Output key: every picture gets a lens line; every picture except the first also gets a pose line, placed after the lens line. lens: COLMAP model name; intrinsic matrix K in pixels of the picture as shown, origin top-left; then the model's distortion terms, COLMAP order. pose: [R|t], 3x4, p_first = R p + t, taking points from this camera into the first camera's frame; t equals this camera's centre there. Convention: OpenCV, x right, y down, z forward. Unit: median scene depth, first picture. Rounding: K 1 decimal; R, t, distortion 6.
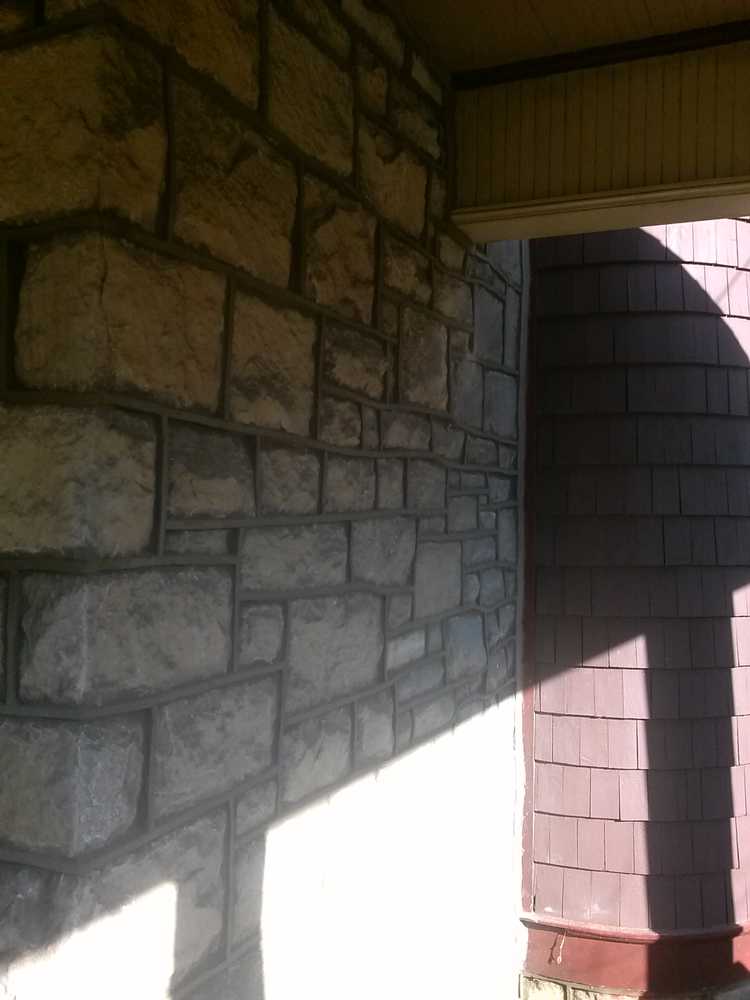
lens RADIAL K [[1159.2, 0, 337.6], [0, 1159.2, 448.7], [0, 0, 1]] dist [0.018683, -0.120047]
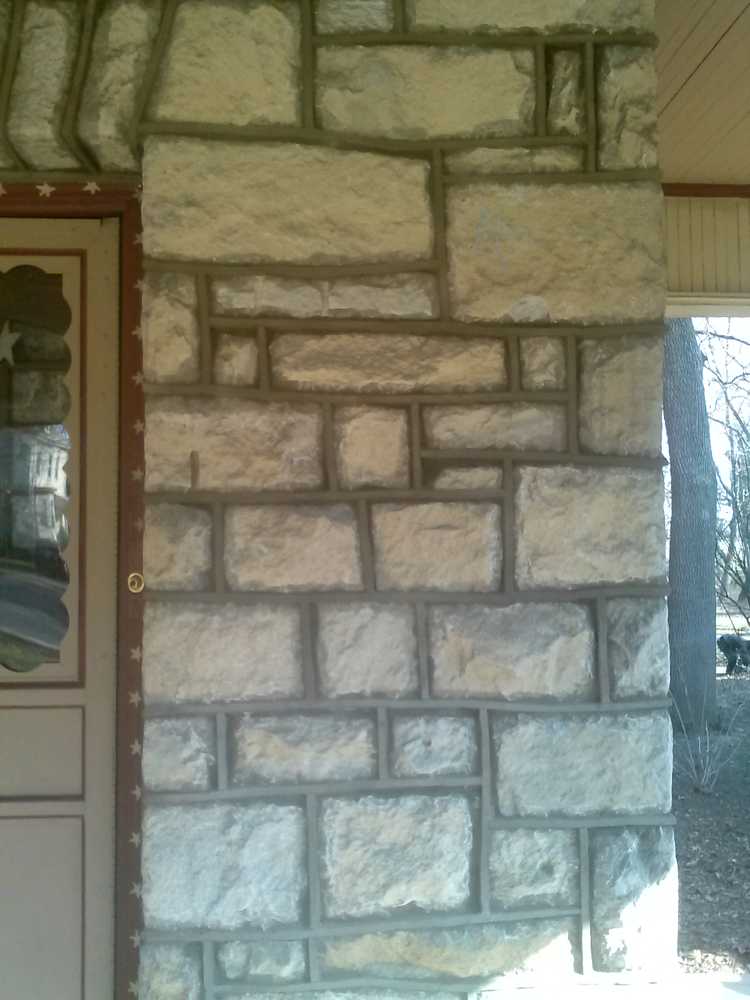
lens RADIAL K [[1159.2, 0, 337.6], [0, 1159.2, 448.7], [0, 0, 1]] dist [0.018683, -0.120047]
pose [[0.868714, 0.000458, 0.495313, -1.175097], [0.009589, 0.999797, -0.017742, -0.038488], [-0.495221, 0.020162, 0.868533, 0.036531]]
